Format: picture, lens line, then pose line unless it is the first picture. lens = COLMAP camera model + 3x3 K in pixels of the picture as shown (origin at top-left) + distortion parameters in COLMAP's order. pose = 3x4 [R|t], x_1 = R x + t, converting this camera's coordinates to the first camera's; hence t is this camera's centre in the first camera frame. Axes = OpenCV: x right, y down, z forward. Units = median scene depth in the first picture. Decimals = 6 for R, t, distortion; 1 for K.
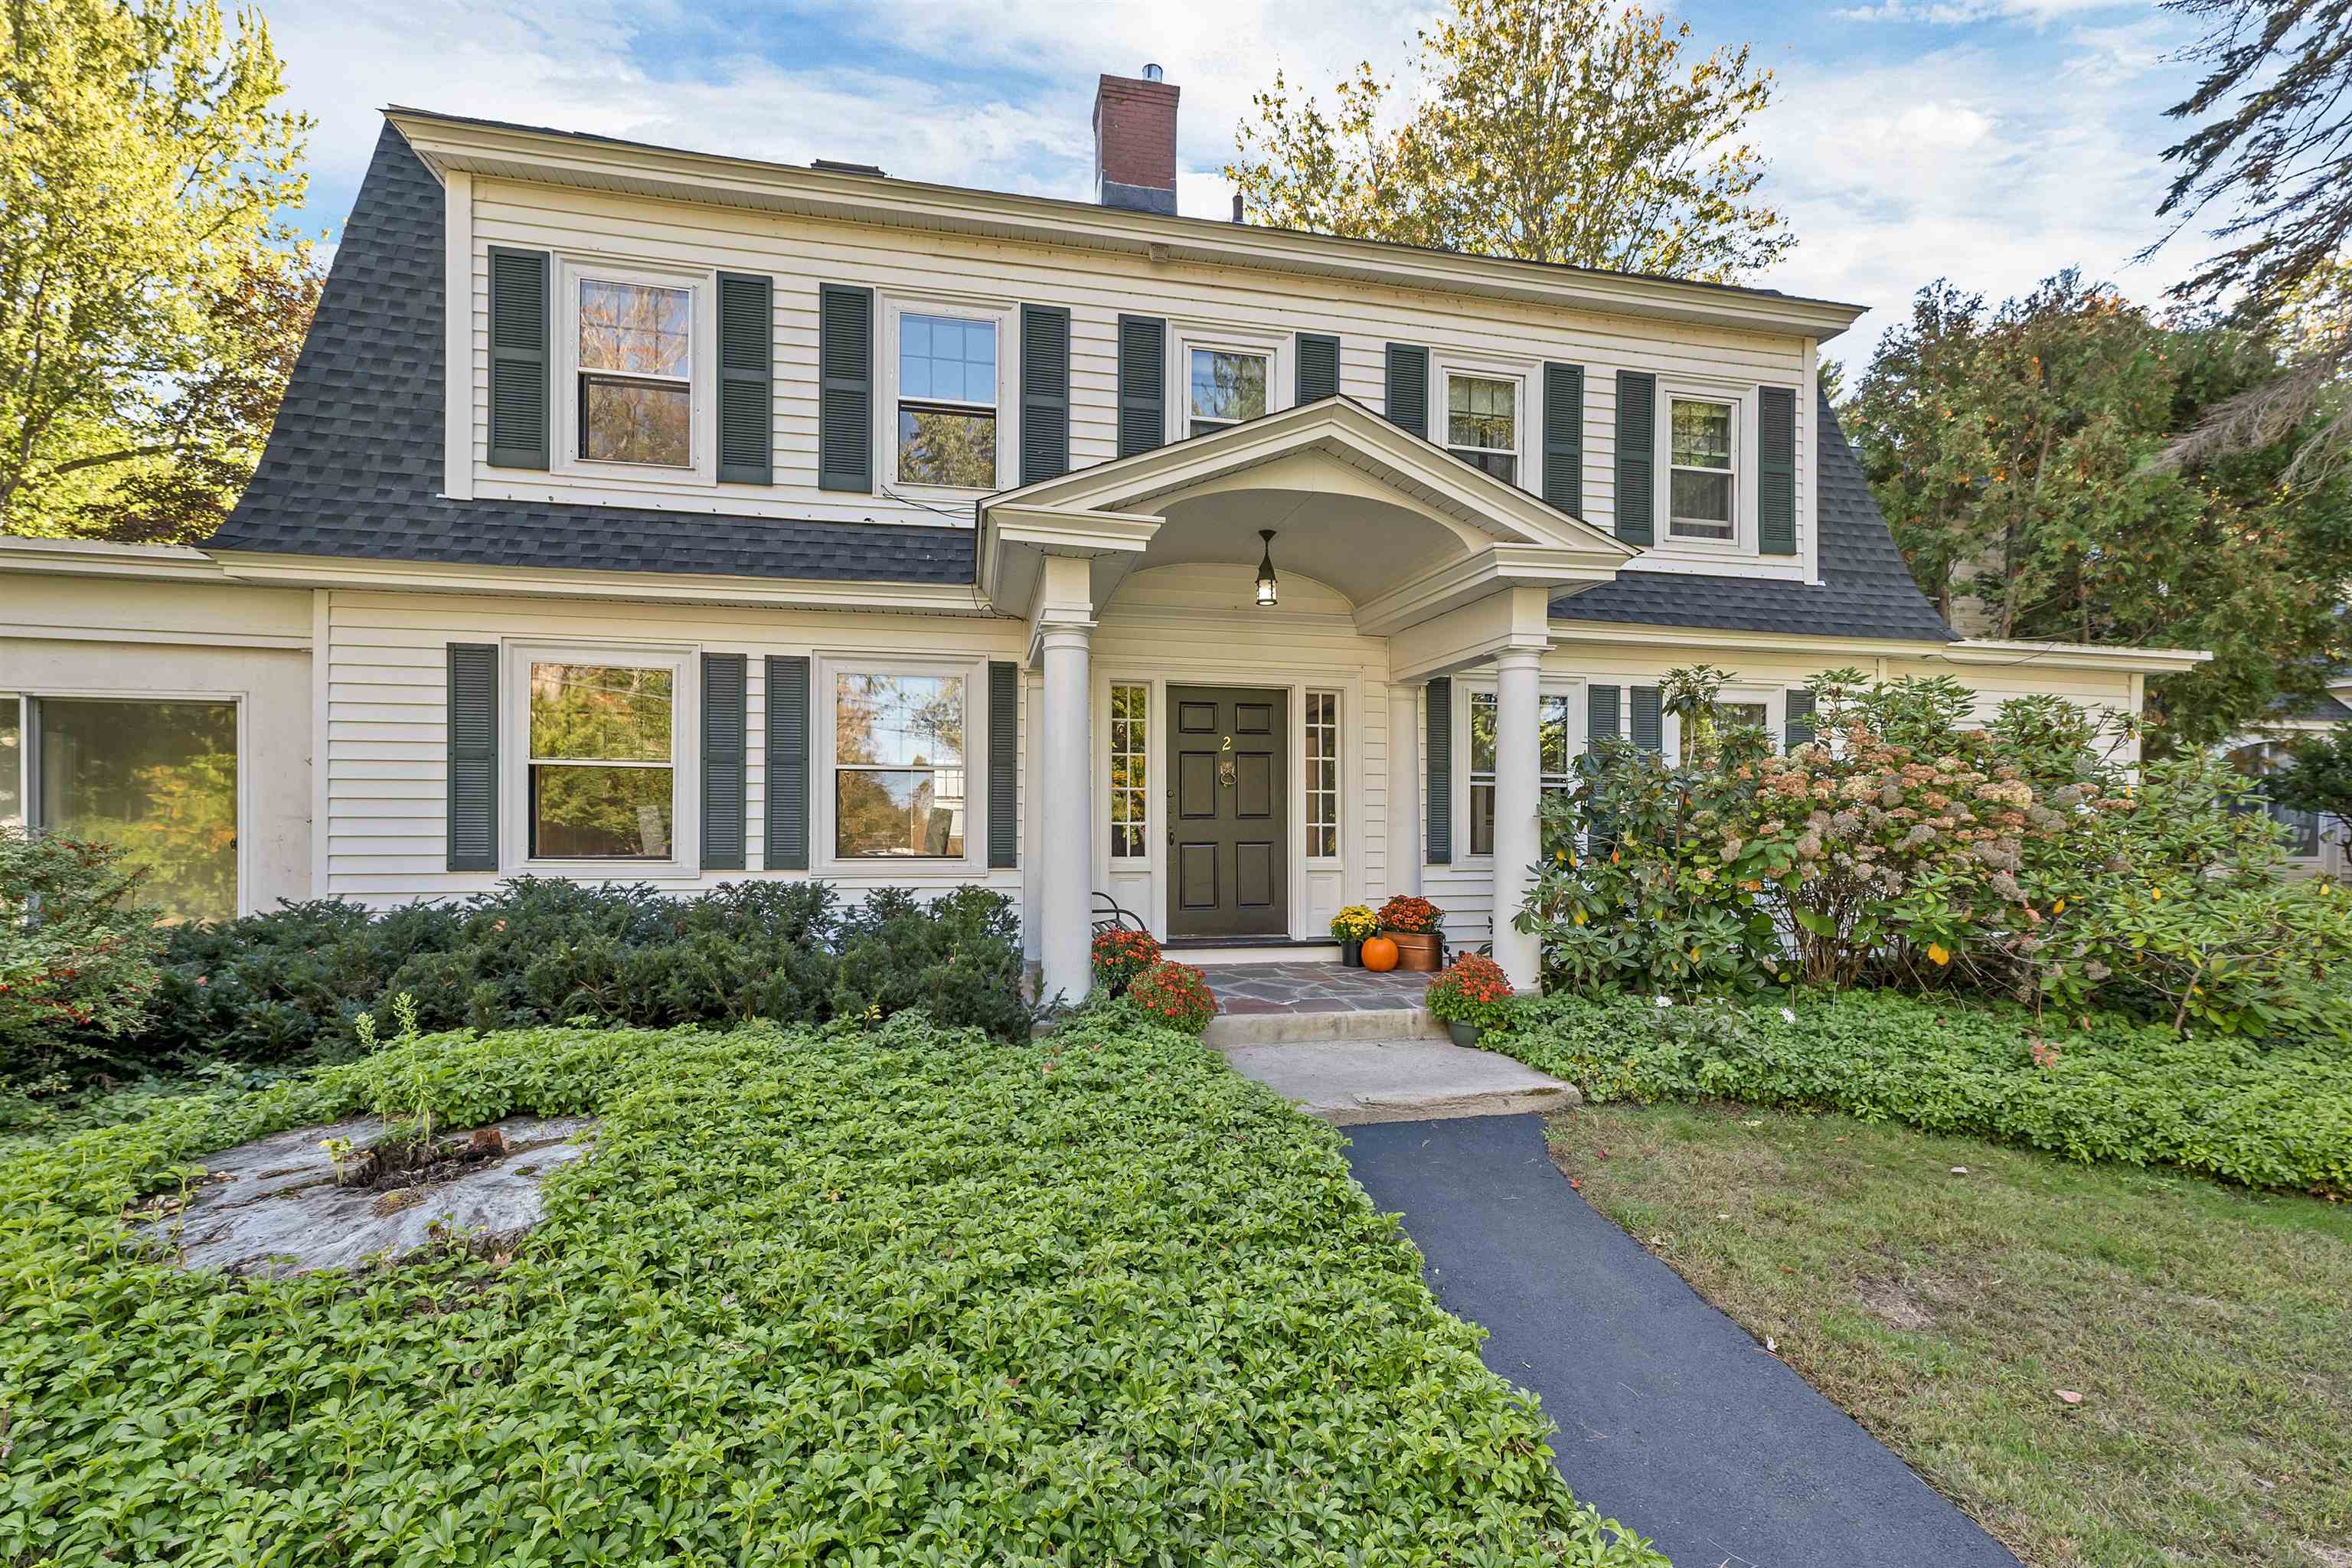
lens RADIAL K [[990.3, 0, 1171.9], [0, 990.3, 804.1], [0, 0, 1]] dist [0.002860, 0.000457]
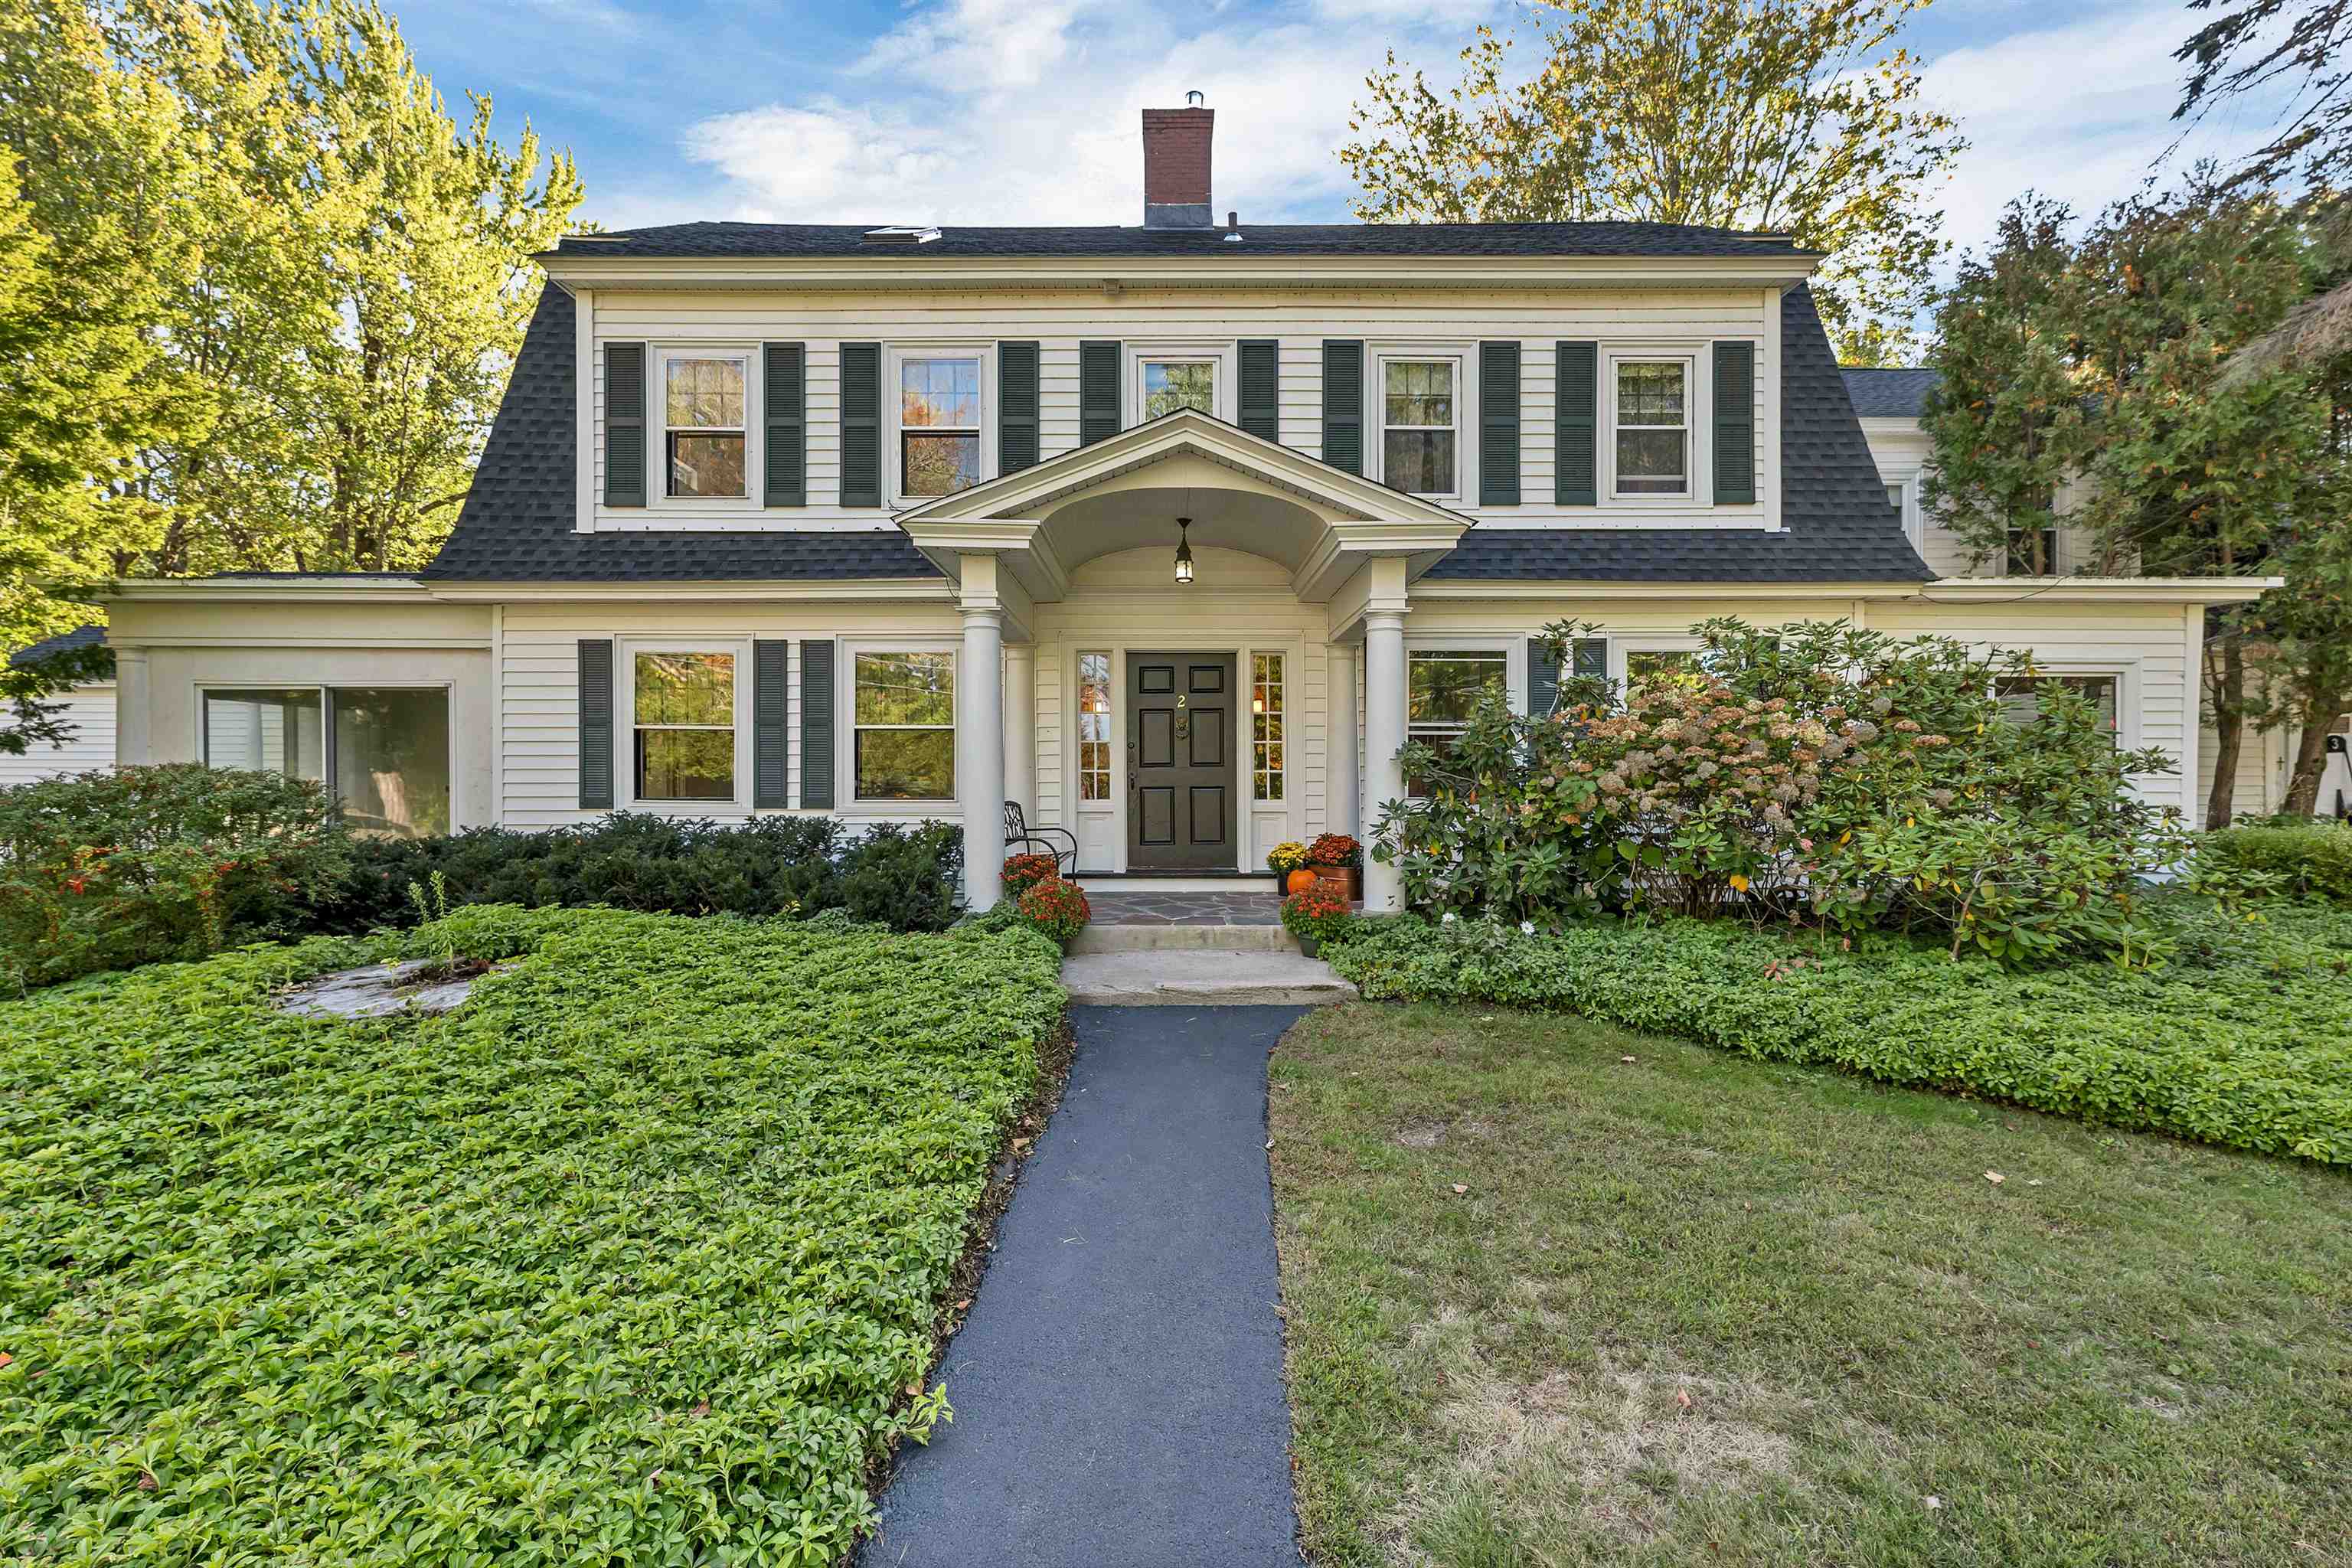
lens RADIAL K [[970.9, 0, 1175.9], [0, 970.9, 764.0], [0, 0, 1]] dist [0.003230, -0.000144]
pose [[0.979213, -0.009615, -0.202608, 0.304053], [0.009292, 0.999954, -0.002545, 0.015887], [0.202623, 0.000610, 0.979257, -0.119965]]
